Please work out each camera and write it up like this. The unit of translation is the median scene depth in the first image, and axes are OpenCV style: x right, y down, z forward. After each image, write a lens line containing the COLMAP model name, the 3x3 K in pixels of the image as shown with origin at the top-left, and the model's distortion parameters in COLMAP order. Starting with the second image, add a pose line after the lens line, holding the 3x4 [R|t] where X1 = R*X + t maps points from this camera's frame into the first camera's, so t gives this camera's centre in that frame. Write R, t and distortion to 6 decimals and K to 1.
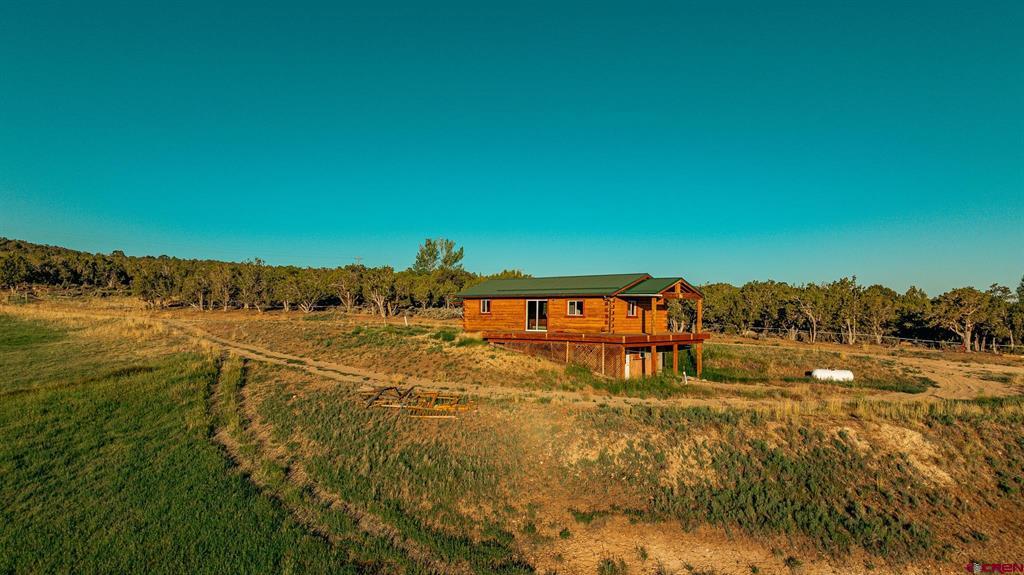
lens RADIAL K [[720.4, 0, 511.4], [0, 720.4, 292.2], [0, 0, 1]] dist [-0.038732, 0.046924]
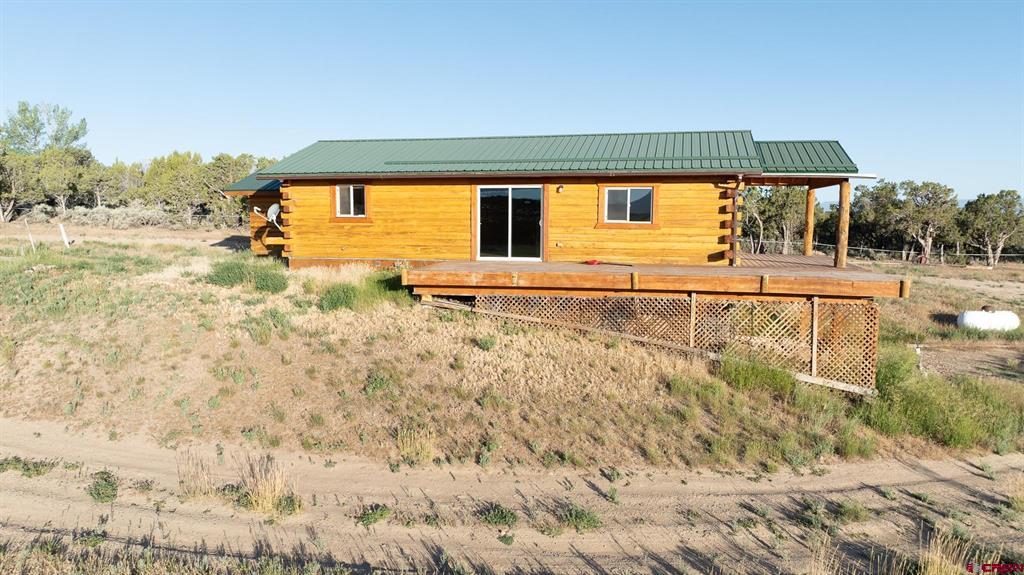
lens RADIAL K [[720.4, 0, 511.4], [0, 720.4, 292.2], [0, 0, 1]] dist [-0.038732, 0.046924]
pose [[0.873211, -0.056526, 0.484054, -0.167249], [-0.011044, 0.990700, 0.135613, 0.015069], [-0.487218, -0.123764, 0.864466, 0.621549]]
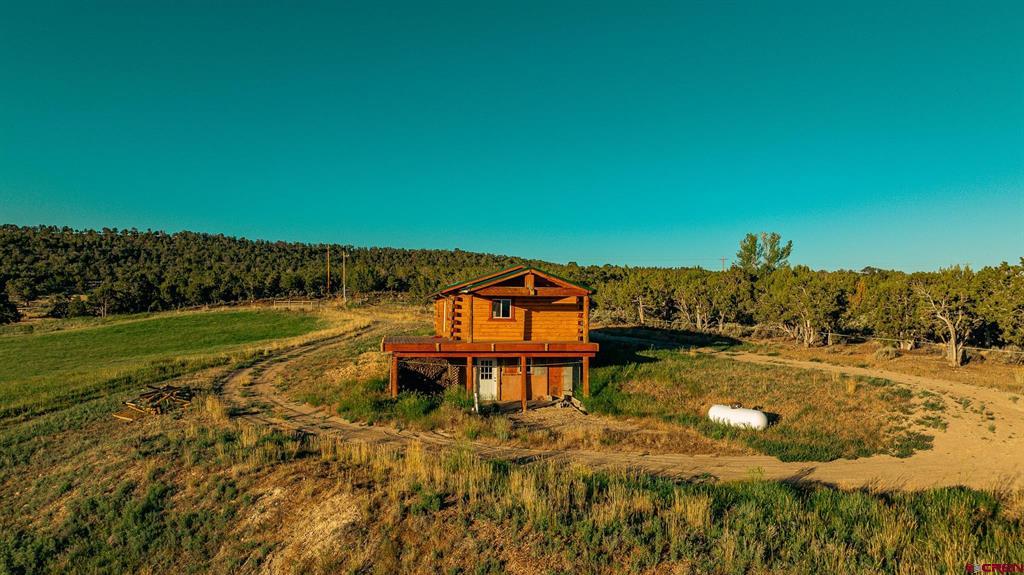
lens RADIAL K [[720.4, 0, 511.4], [0, 720.4, 292.2], [0, 0, 1]] dist [-0.038732, 0.046924]
pose [[0.794849, -0.014034, -0.606646, 0.611508], [0.011102, 0.999902, -0.008586, 0.009330], [0.606706, 0.000090, 0.794926, 0.347494]]
